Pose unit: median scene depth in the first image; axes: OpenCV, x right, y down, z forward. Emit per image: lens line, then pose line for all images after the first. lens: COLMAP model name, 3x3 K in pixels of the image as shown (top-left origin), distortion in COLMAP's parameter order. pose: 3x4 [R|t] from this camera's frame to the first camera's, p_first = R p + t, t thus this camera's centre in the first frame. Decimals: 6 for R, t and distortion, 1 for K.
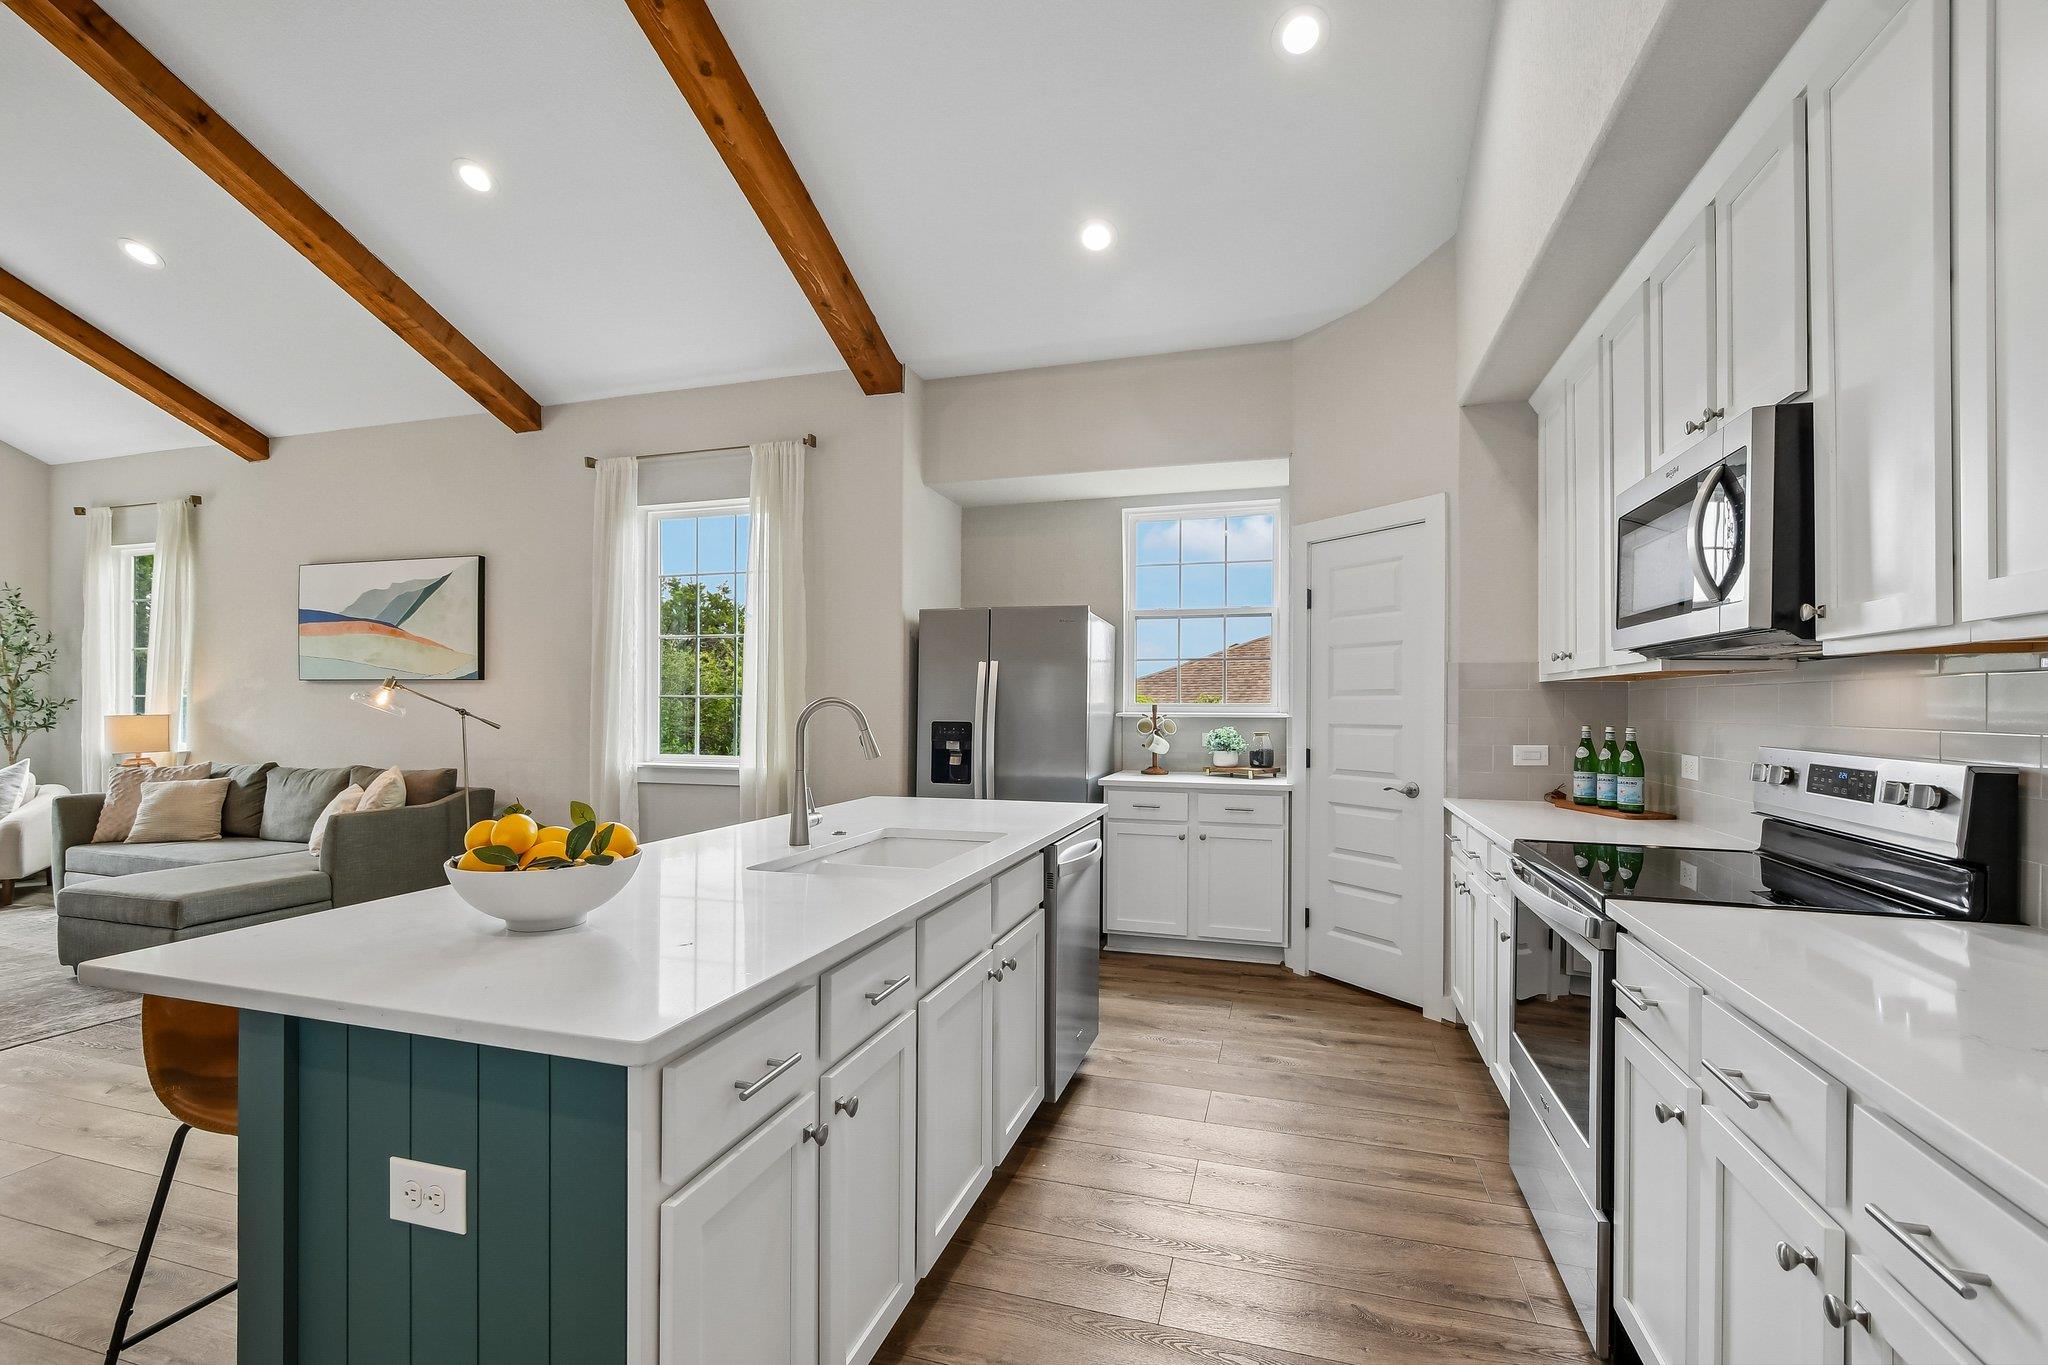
lens RADIAL K [[864.4, 0, 1028.4], [0, 864.4, 716.4], [0, 0, 1]] dist [0.000061, -0.000011]
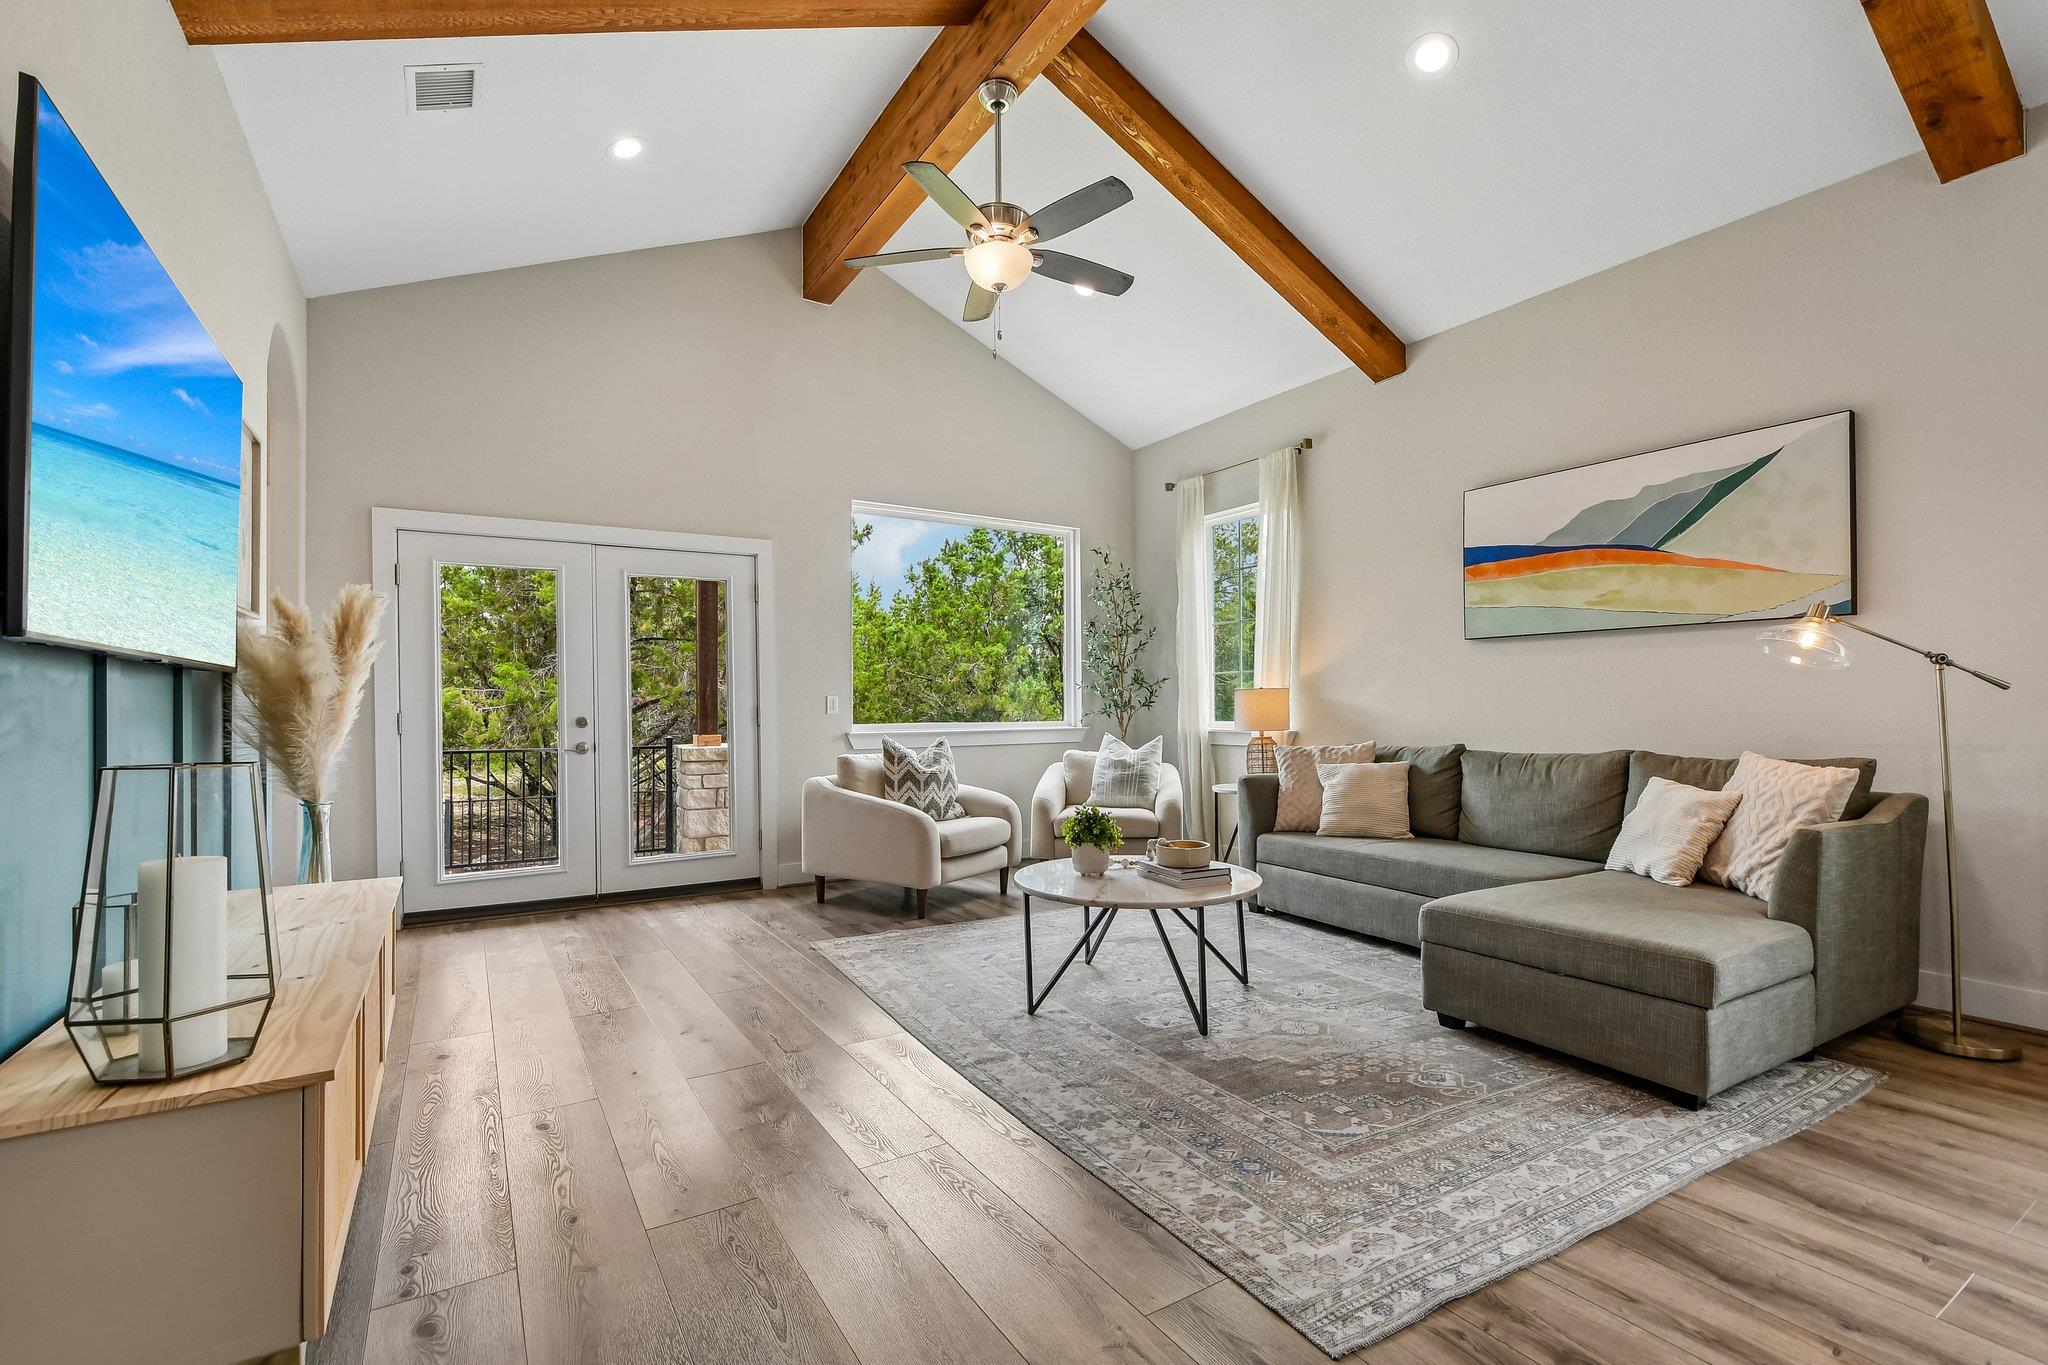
lens RADIAL K [[902.5, 0, 1019.8], [0, 902.5, 700.4], [0, 0, 1]] dist [-0.000784, -0.000063]
pose [[0.755830, -0.015913, -0.654574, -0.646943], [0.010016, 0.999869, -0.012741, 0.020879], [0.654691, 0.003074, 0.755890, 0.128088]]
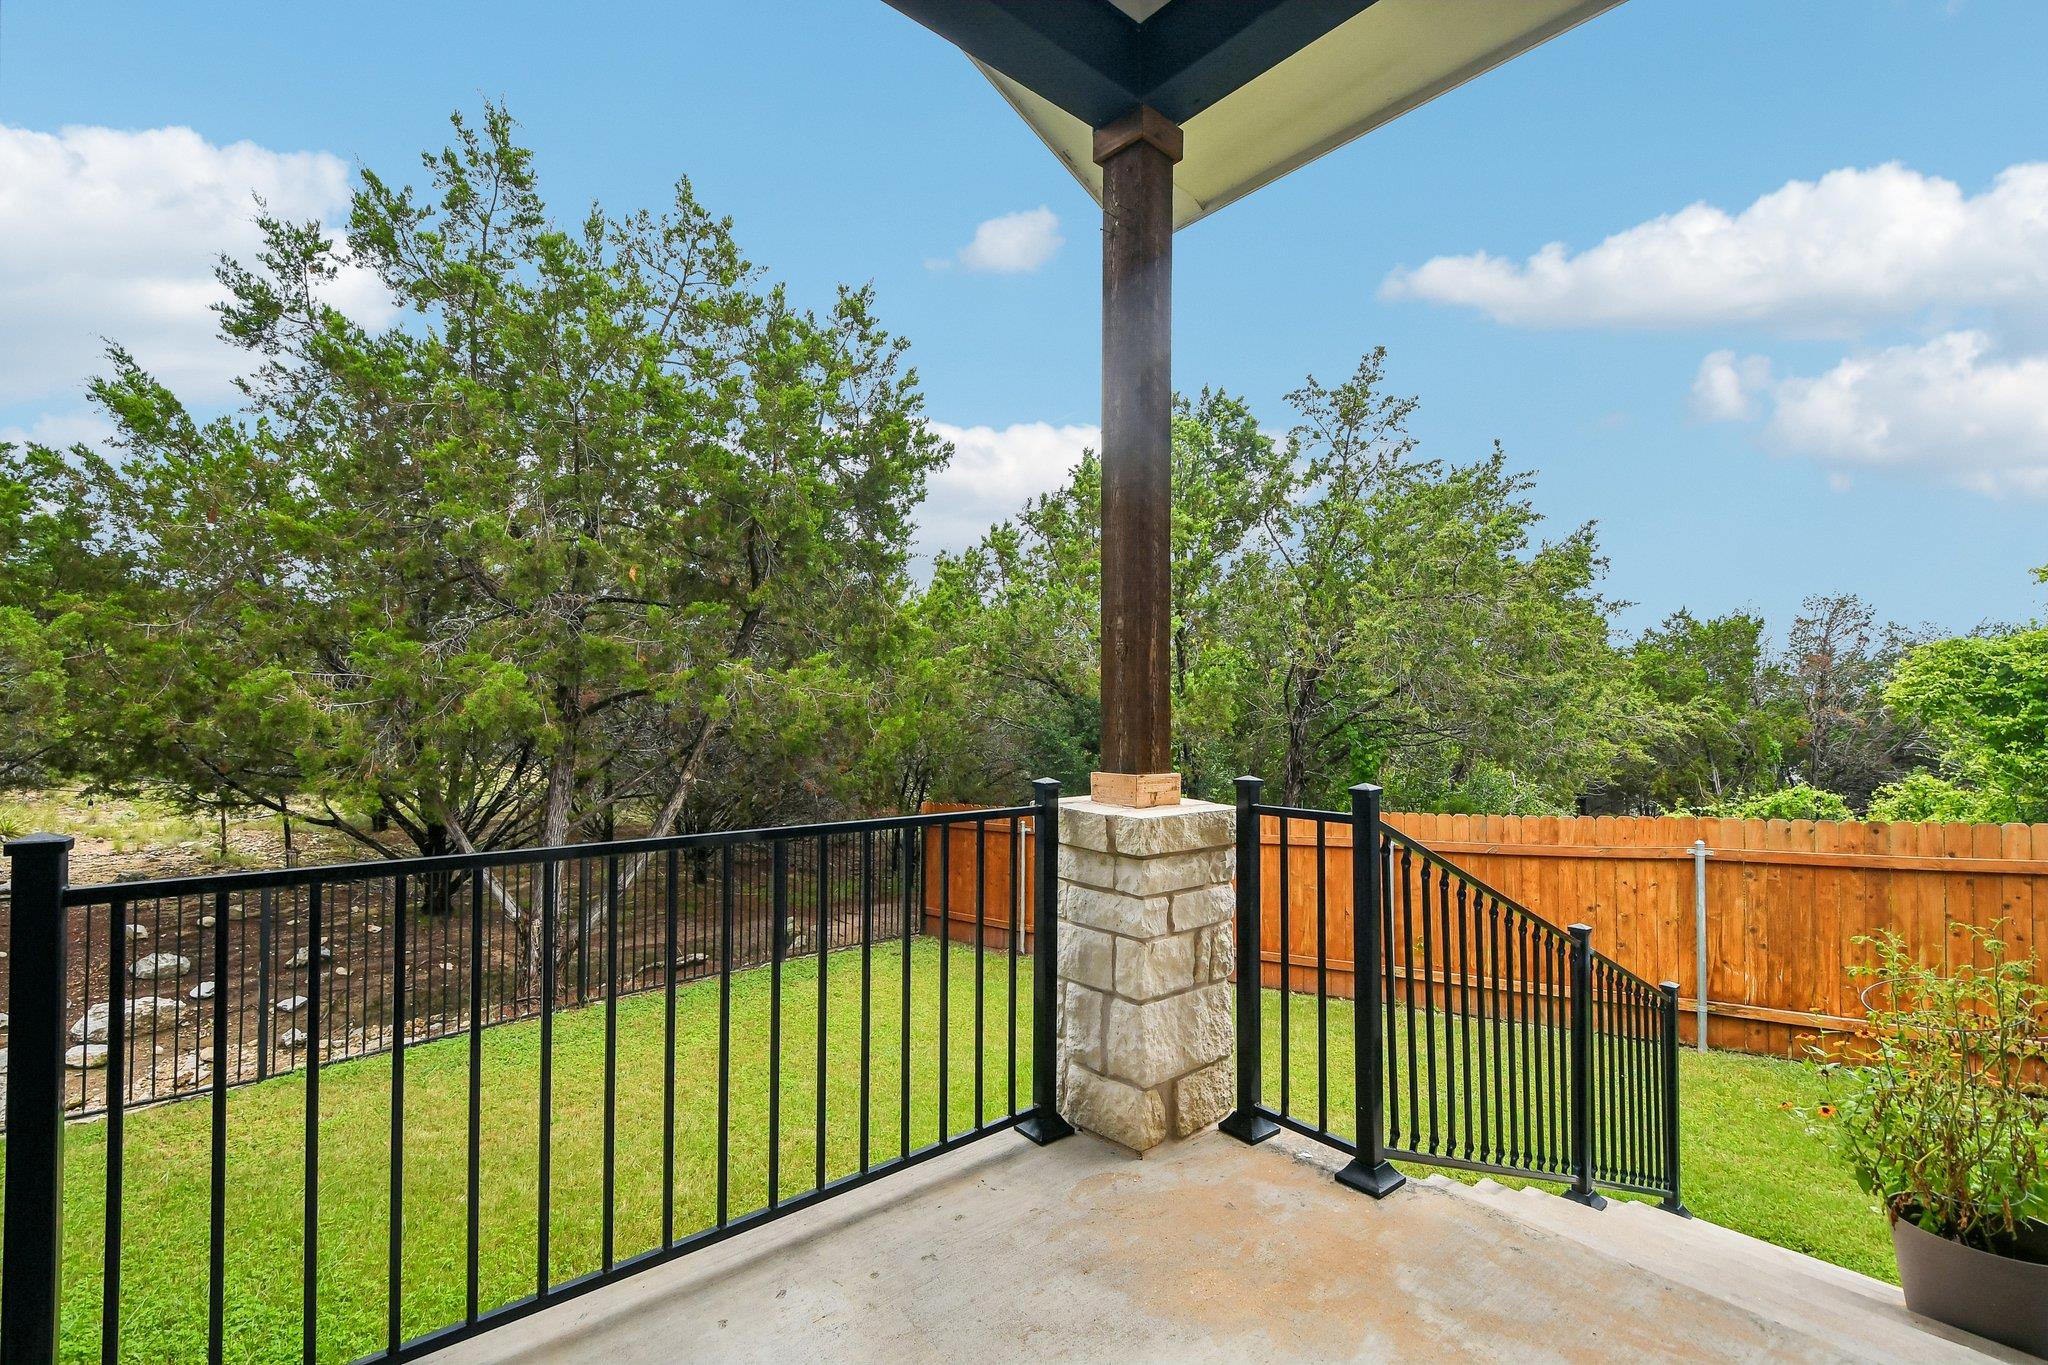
lens RADIAL K [[902.5, 0, 1019.8], [0, 902.5, 700.4], [0, 0, 1]] dist [-0.000784, -0.000063]
pose [[0.847100, -0.013712, -0.531256, -0.856527], [0.002918, 0.999772, -0.021152, 0.021004], [0.531425, 0.016368, 0.846947, 0.182952]]
